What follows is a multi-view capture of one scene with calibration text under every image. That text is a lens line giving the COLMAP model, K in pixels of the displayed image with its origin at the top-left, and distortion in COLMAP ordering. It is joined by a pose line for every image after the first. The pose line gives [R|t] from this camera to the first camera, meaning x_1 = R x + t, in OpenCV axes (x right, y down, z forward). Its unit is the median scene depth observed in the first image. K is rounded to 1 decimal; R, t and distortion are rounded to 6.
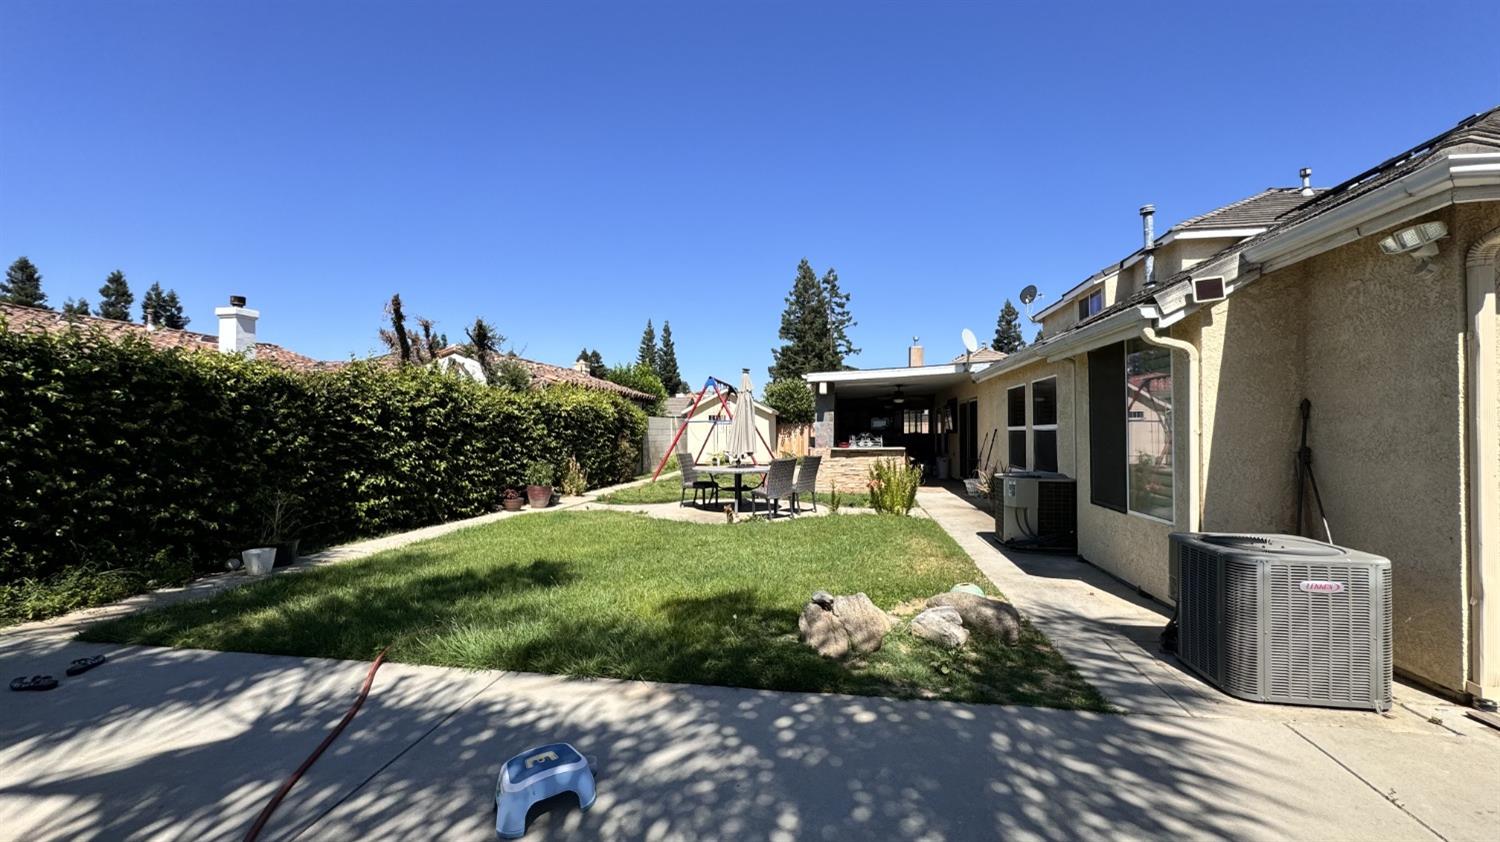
lens RADIAL K [[586.5, 0, 750.0], [0, 586.5, 425.1], [0, 0, 1]] dist [0.001842, 0.000001]
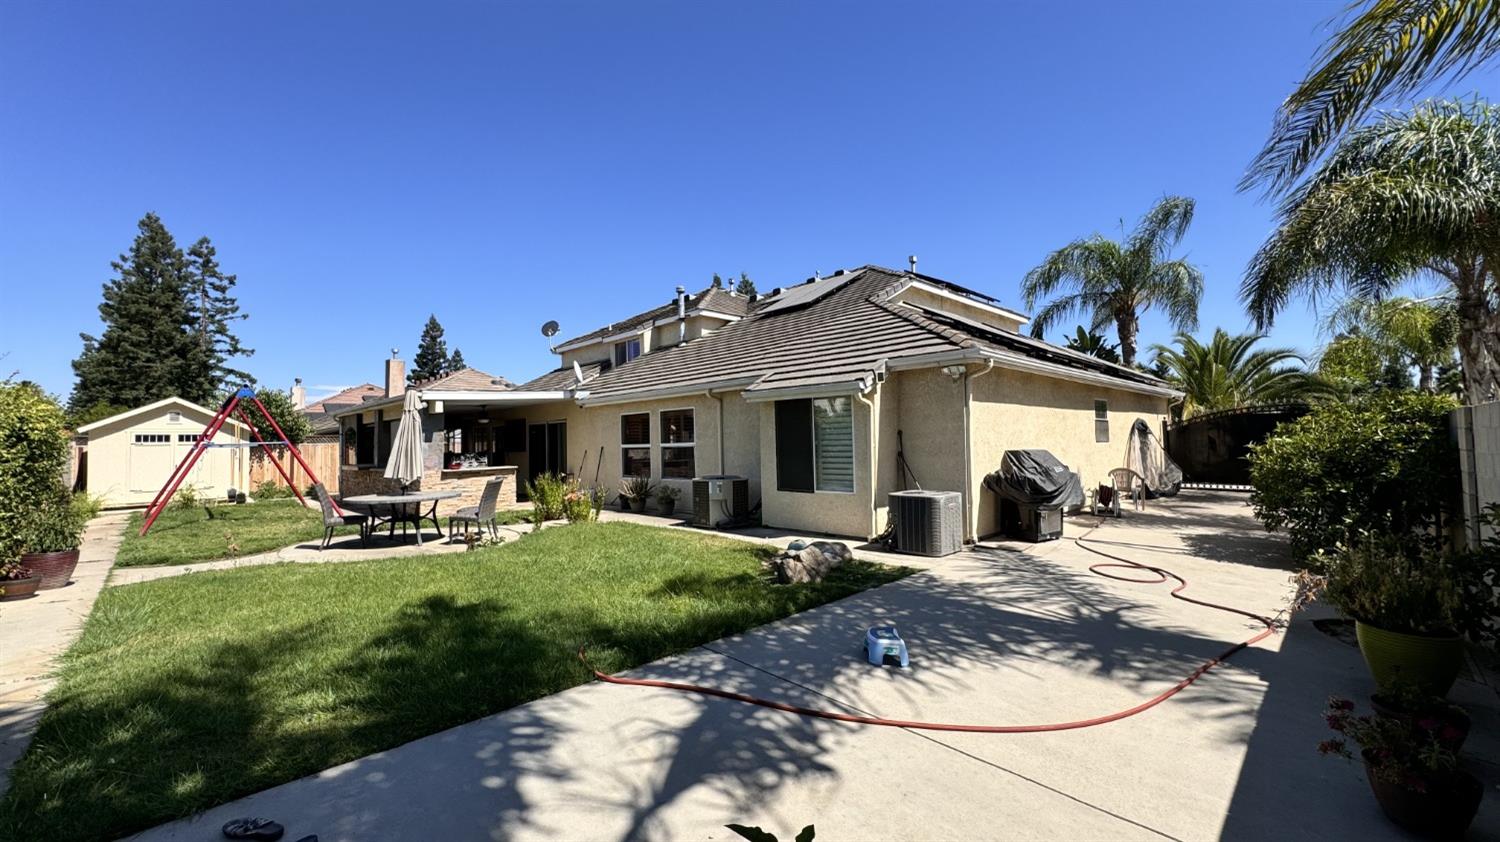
lens RADIAL K [[586.5, 0, 749.4], [0, 586.5, 417.9], [0, 0, 1]] dist [0.001842, 0.000001]
pose [[0.596649, 0.021643, 0.802210, -0.325563], [0.013318, 0.999232, -0.036864, -0.004099], [-0.802392, 0.032679, 0.595902, 0.037386]]
